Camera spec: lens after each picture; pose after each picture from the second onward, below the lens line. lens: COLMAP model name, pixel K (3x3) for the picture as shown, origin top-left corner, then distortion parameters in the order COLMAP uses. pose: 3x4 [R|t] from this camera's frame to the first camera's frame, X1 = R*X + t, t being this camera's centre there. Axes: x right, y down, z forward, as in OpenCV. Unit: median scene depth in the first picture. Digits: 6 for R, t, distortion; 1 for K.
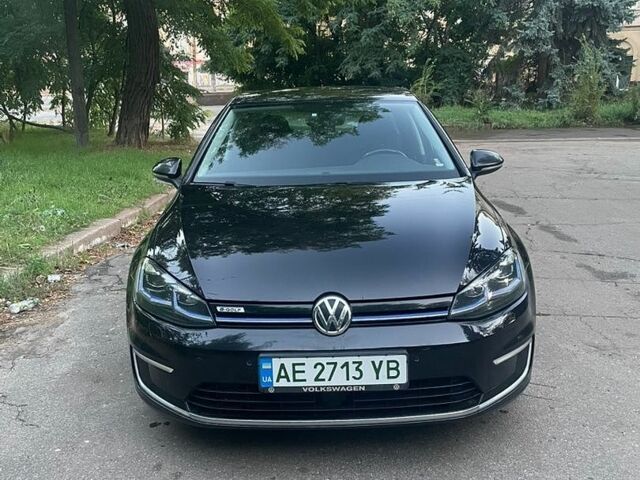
lens RADIAL K [[655.0, 0, 319.9], [0, 655.0, 237.9], [0, 0, 1]] dist [0.039329, 0.000000]
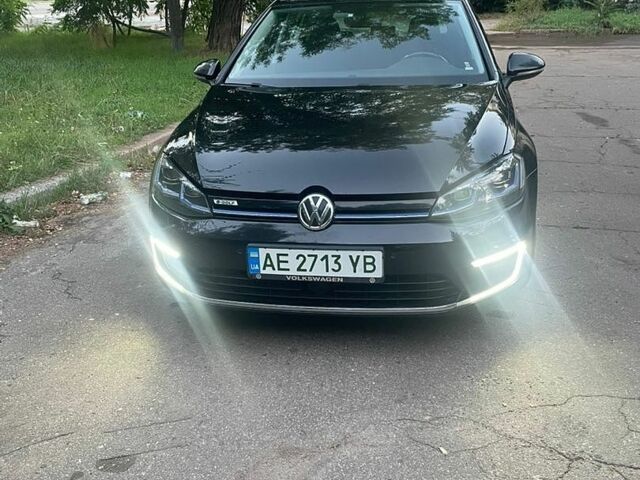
lens RADIAL K [[647.5, 0, 328.0], [0, 647.5, 253.6], [0, 0, 1]] dist [0.049029, 0.000000]
pose [[0.987962, 0.052316, -0.145585, 0.178732], [-0.028756, 0.986785, 0.159461, 0.016093], [0.152003, -0.153355, 0.976410, -0.029573]]
